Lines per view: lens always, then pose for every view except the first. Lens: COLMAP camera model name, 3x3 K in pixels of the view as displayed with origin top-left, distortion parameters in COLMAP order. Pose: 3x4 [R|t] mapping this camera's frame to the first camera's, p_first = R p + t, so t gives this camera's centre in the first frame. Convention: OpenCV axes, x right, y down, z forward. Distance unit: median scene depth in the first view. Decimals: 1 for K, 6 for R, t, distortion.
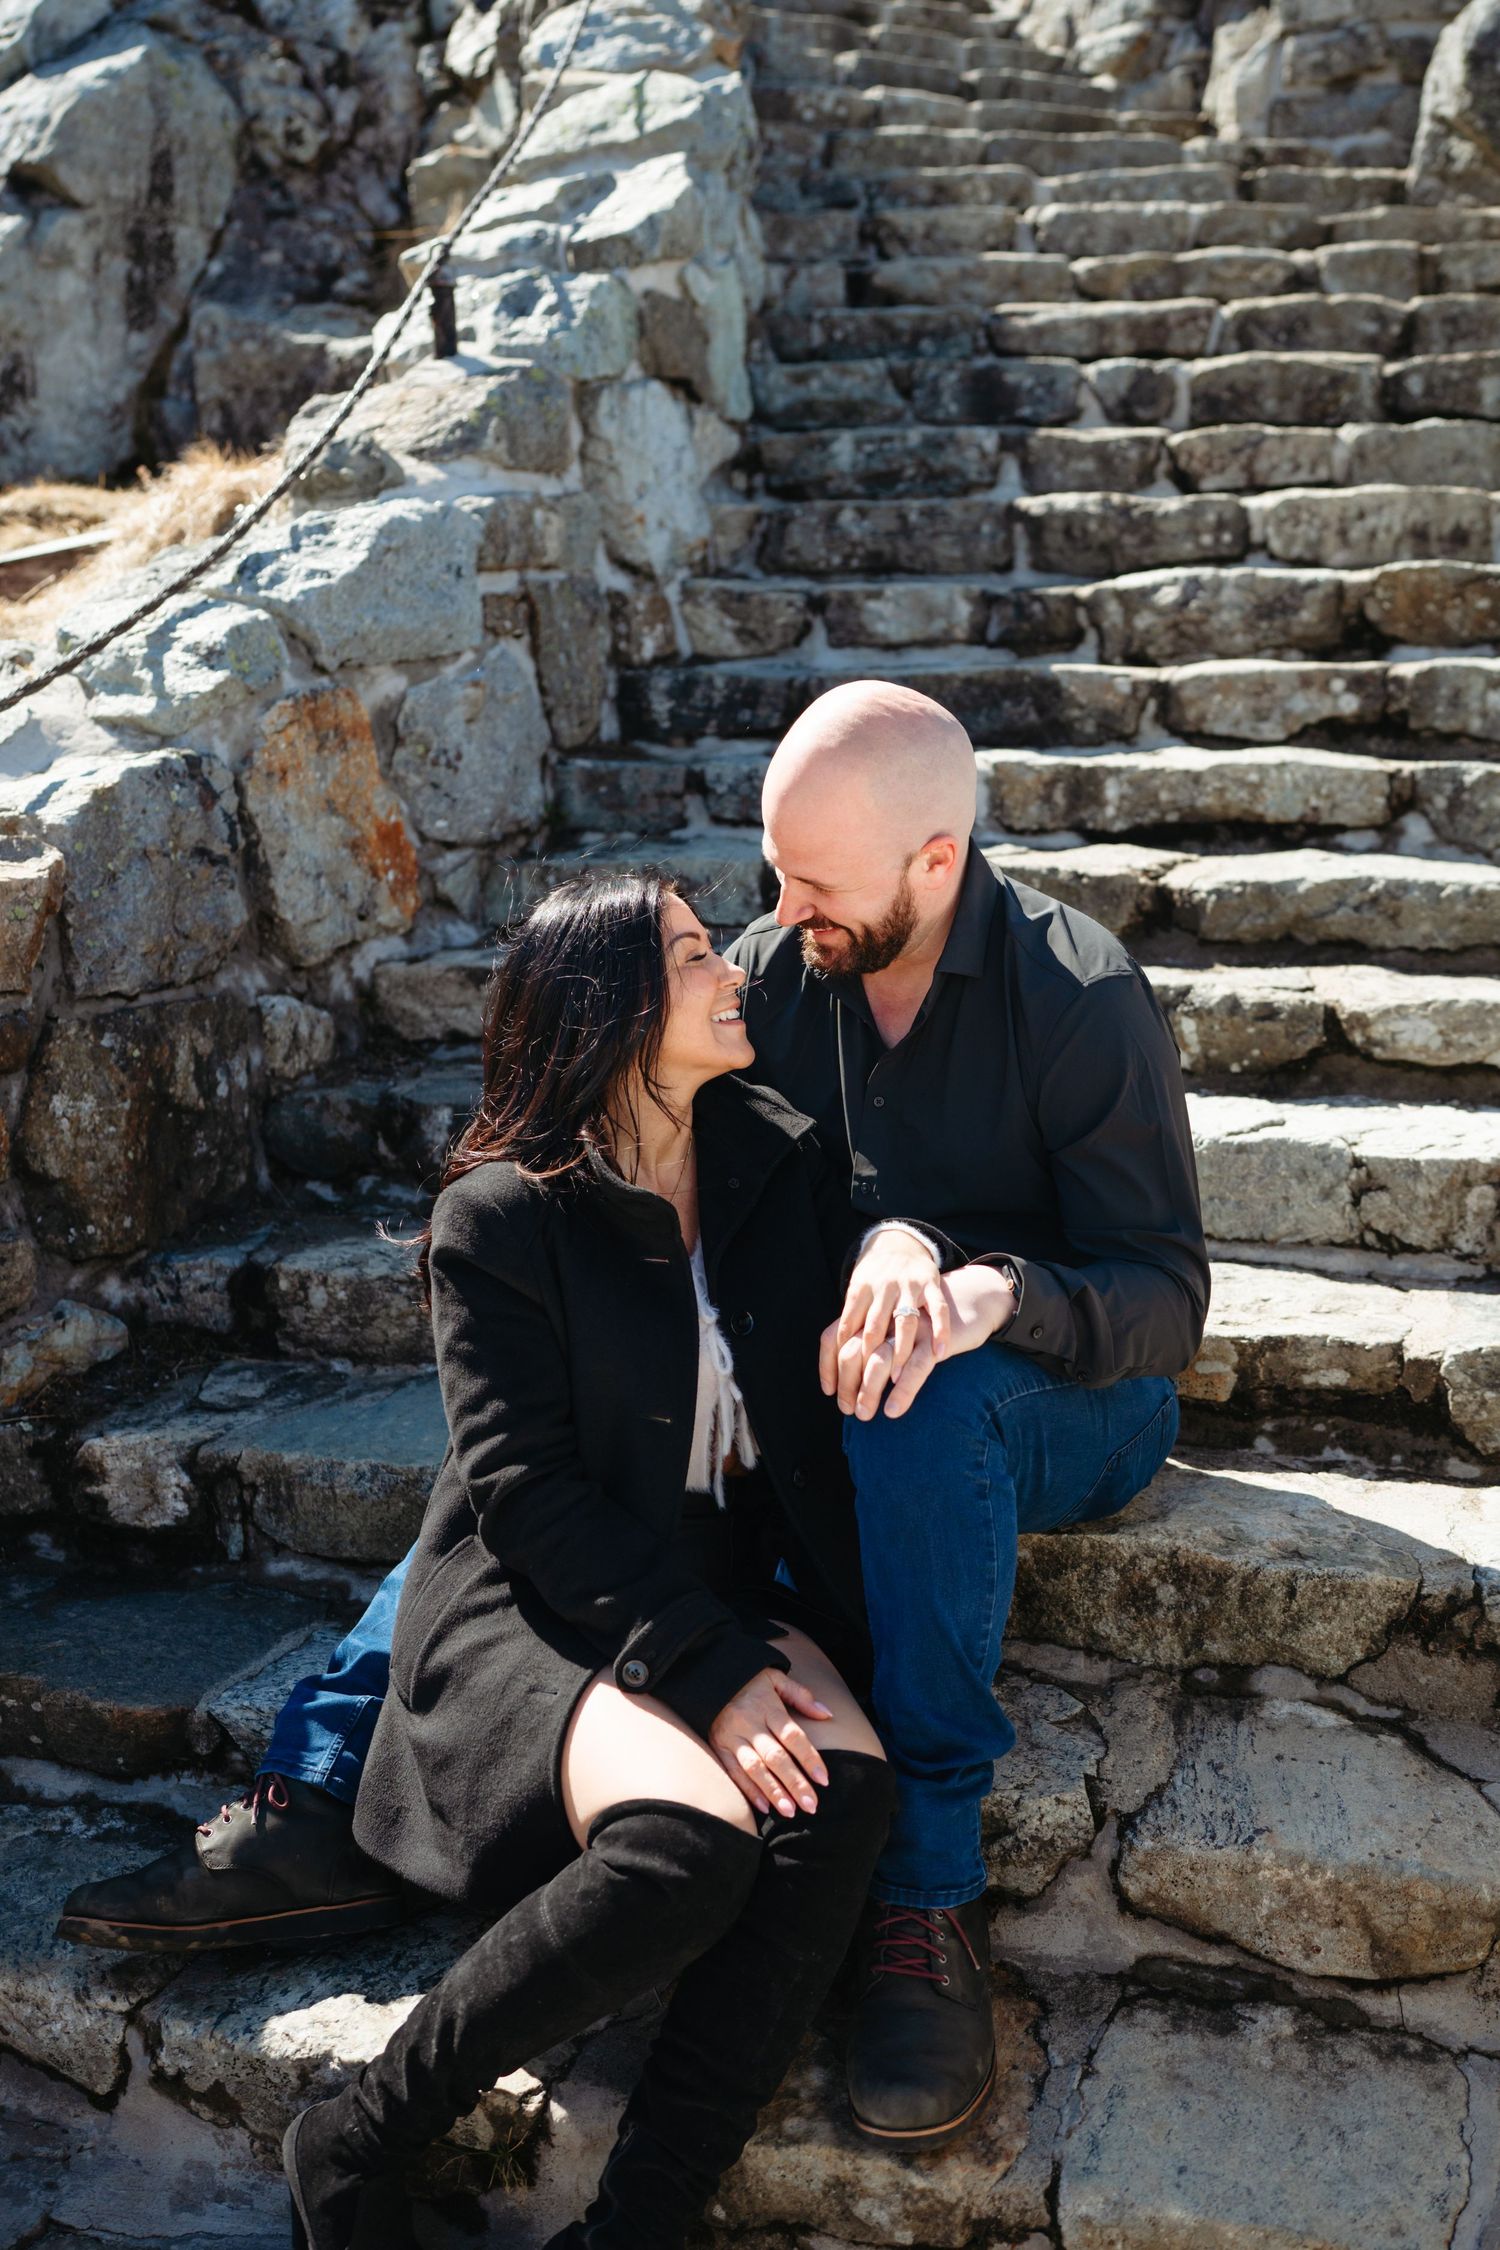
lens RADIAL K [[2108.5, 0, 787.6], [0, 2108.5, 1150.4], [0, 0, 1]] dist [0.001585, 0.000000]
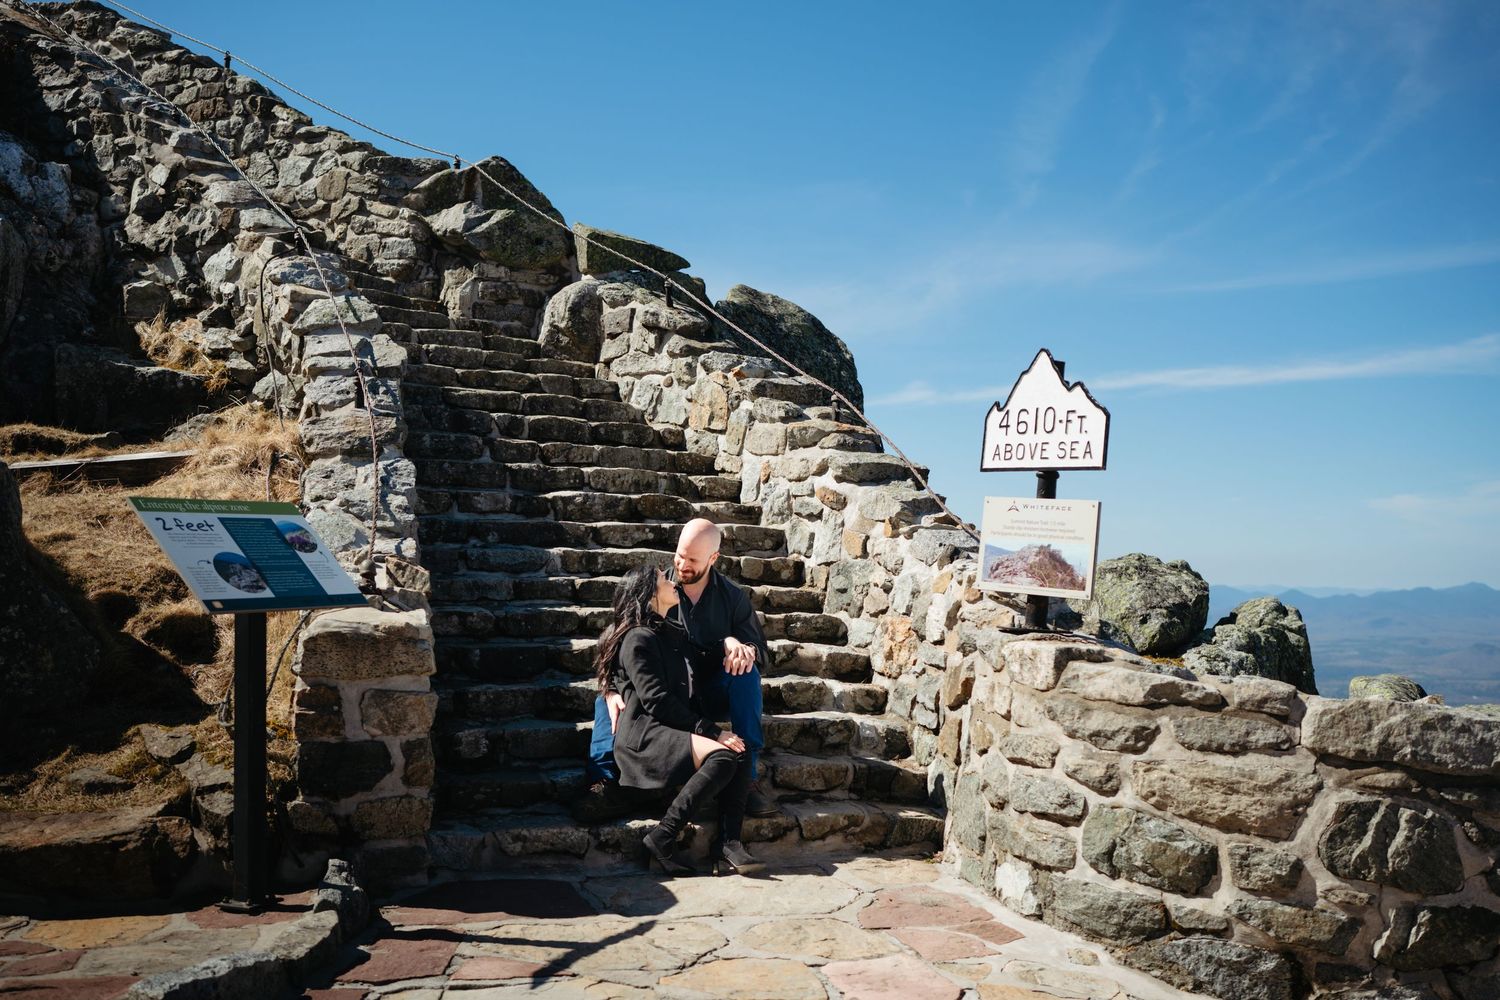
lens RADIAL K [[1405.6, 0, 755.2], [0, 1405.6, 504.7], [0, 0, 1]] dist [0.001585, 0.000000]
pose [[0.793050, 0.041366, 0.607750, -0.906549], [0.106773, 0.972807, -0.205540, 0.199874], [-0.599725, 0.227895, 0.767068, -0.752825]]
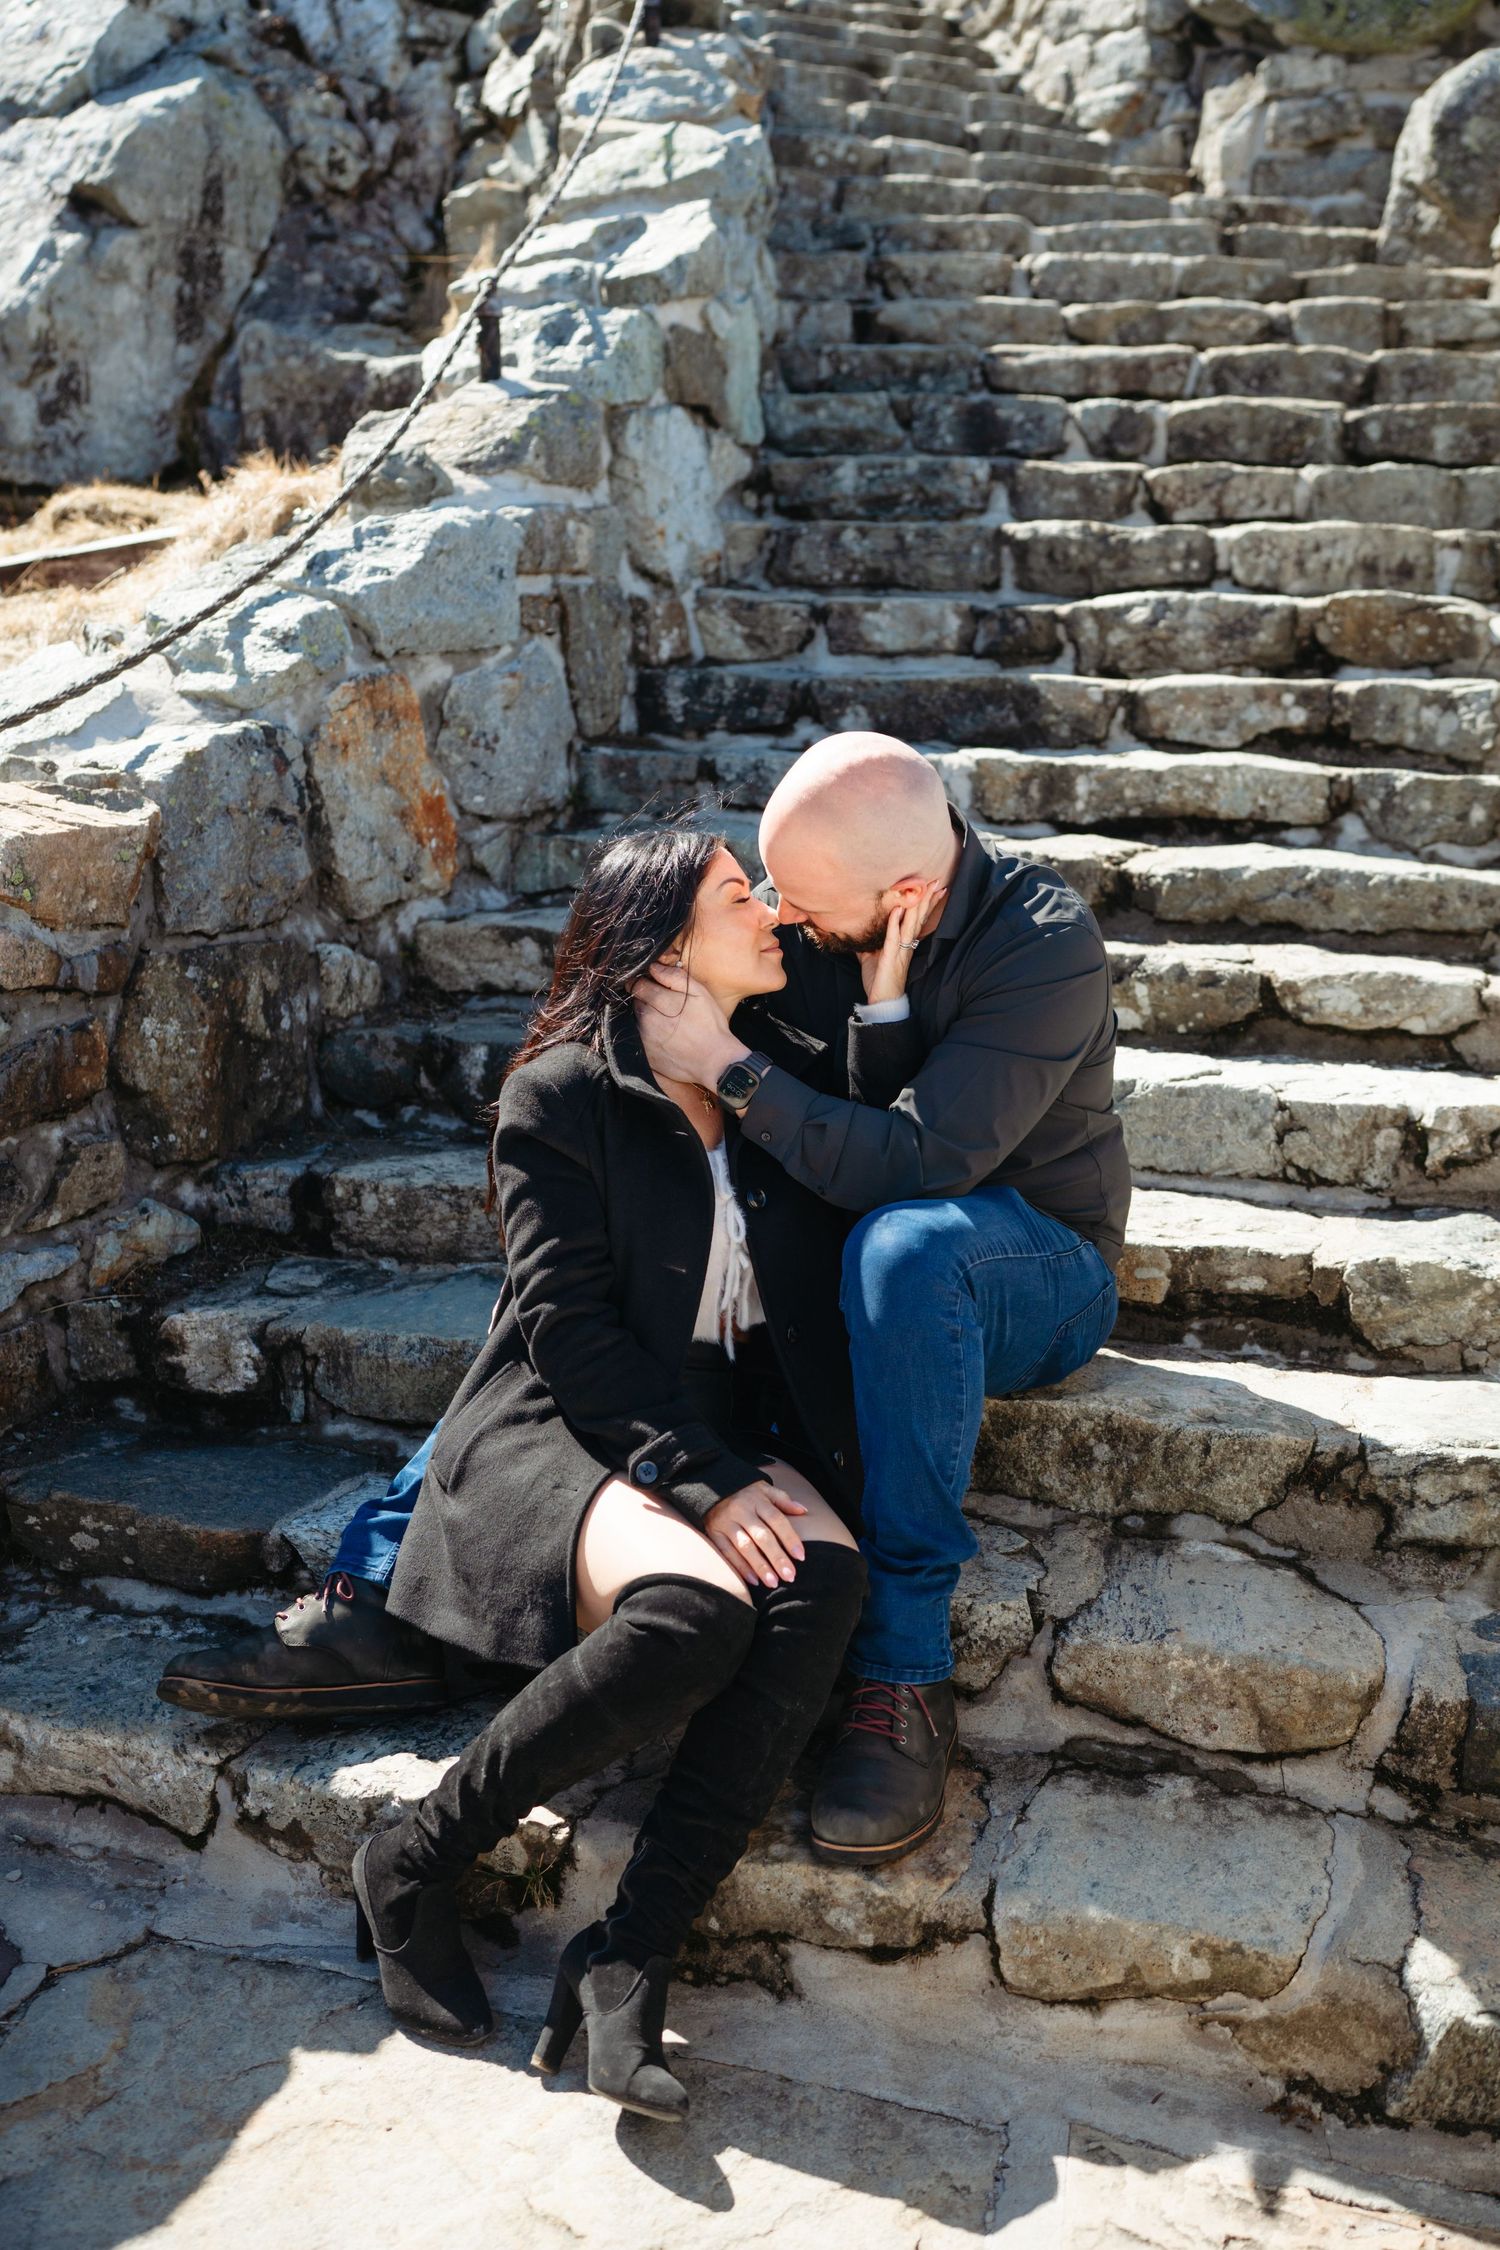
lens RADIAL K [[2108.5, 0, 791.3], [0, 2108.5, 1138.5], [0, 0, 1]] dist [0.001585, 0.000000]
pose [[0.999598, 0.026287, 0.010593, -0.006003], [-0.026131, 0.999551, -0.014628, 0.033162], [-0.010972, 0.014345, 0.999837, -0.102079]]
